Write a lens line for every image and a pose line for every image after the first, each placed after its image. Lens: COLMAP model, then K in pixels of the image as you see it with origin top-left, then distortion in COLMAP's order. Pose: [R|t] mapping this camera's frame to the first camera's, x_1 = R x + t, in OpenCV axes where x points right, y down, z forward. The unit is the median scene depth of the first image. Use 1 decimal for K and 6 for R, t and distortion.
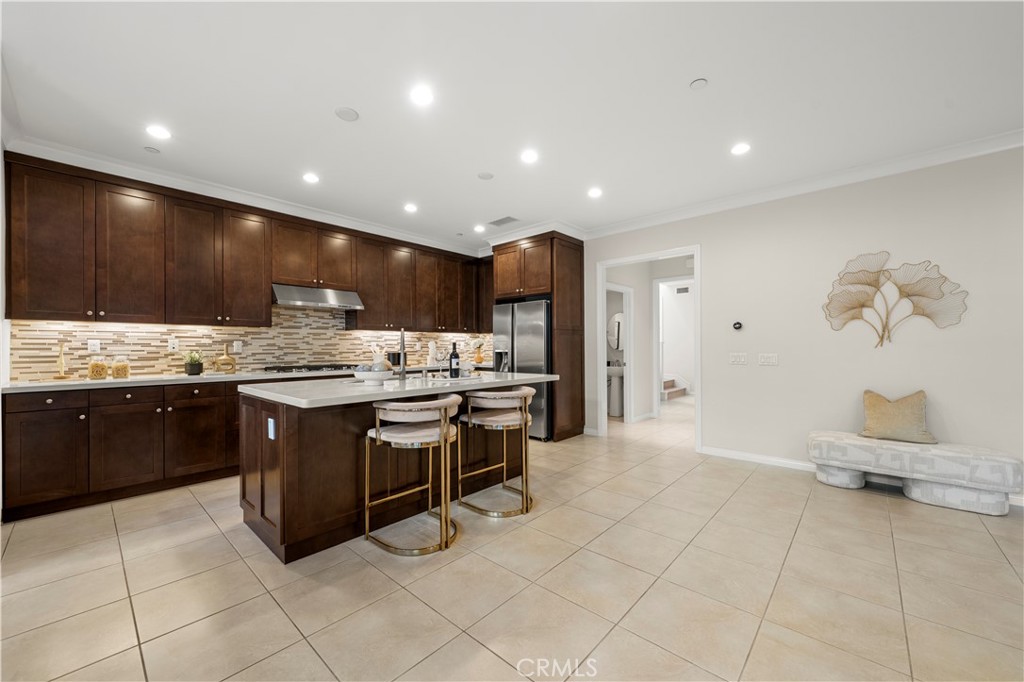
lens RADIAL K [[392.4, 0, 512.9], [0, 392.4, 347.1], [0, 0, 1]] dist [0.000502, 0.000034]
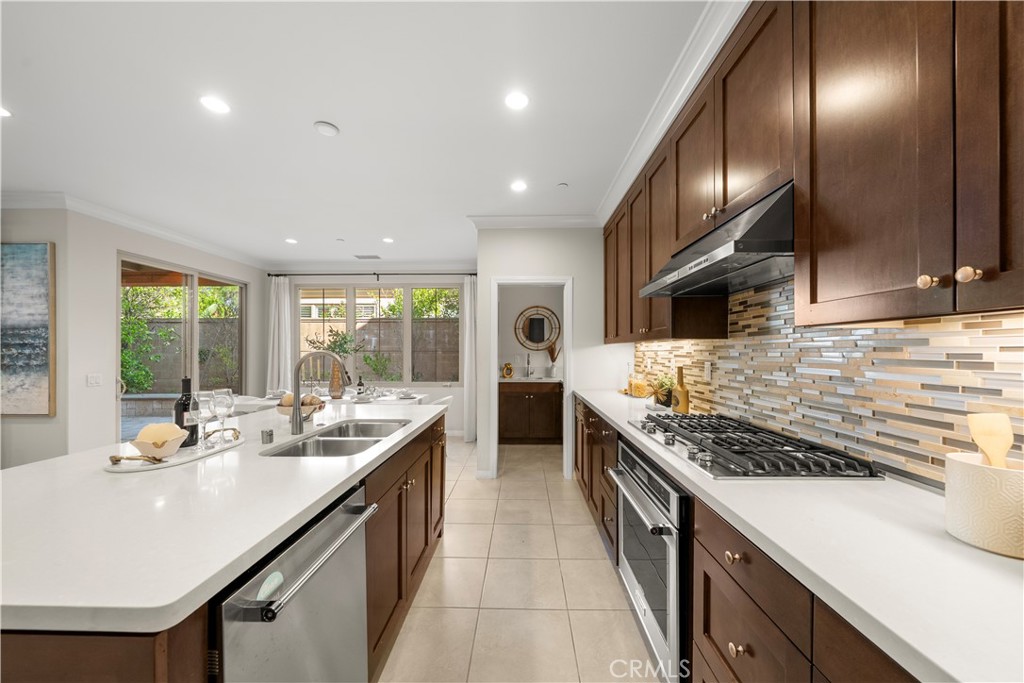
lens RADIAL K [[361.6, 0, 514.6], [0, 361.6, 352.9], [0, 0, 1]] dist [-0.000083, -0.000031]
pose [[-0.758561, 0.007010, -0.651565, -0.113521], [0.003723, 0.999972, 0.006424, -0.031835], [0.651592, 0.002447, -0.758566, 1.132993]]
